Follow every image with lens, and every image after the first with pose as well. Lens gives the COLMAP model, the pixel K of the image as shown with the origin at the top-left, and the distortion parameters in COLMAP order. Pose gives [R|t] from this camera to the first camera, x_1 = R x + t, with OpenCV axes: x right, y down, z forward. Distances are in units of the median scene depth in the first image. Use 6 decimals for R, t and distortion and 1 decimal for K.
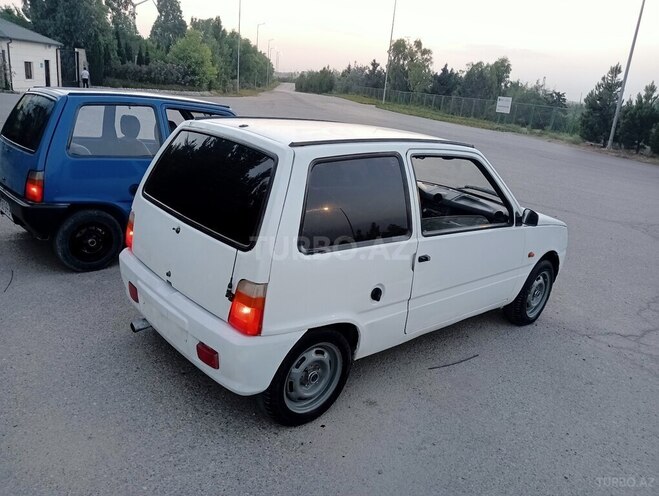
lens RADIAL K [[539.1, 0, 313.5], [0, 539.1, 248.8], [0, 0, 1]] dist [0.088486, -0.177348]
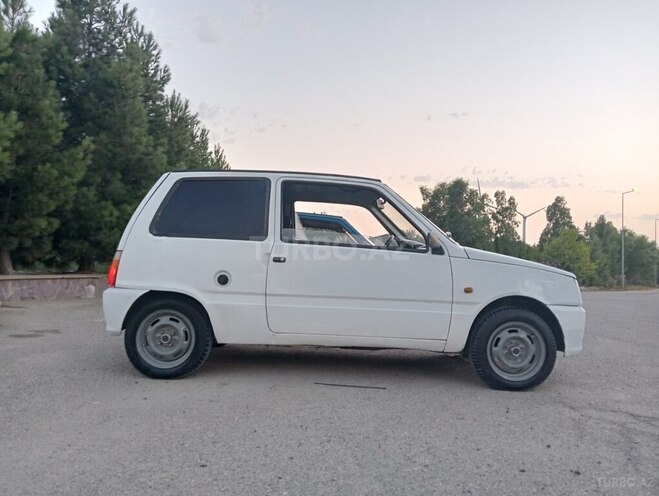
lens RADIAL K [[536.2, 0, 314.5], [0, 536.2, 249.7], [0, 0, 1]] dist [0.087726, -0.160462]
pose [[0.748612, -0.080614, -0.658089, 0.979672], [-0.172994, 0.934448, -0.311256, 0.329628], [0.640041, 0.346856, 0.685593, 0.239253]]
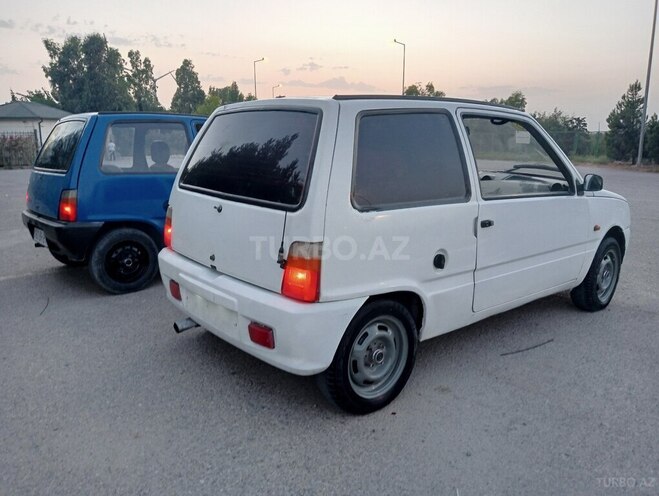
lens RADIAL K [[539.1, 0, 313.5], [0, 539.1, 248.8], [0, 0, 1]] dist [0.088486, -0.177348]
pose [[0.995714, -0.080859, -0.044905, -0.046087], [0.075820, 0.991641, -0.104404, 0.127685], [0.052972, 0.100552, 0.993521, 0.076783]]
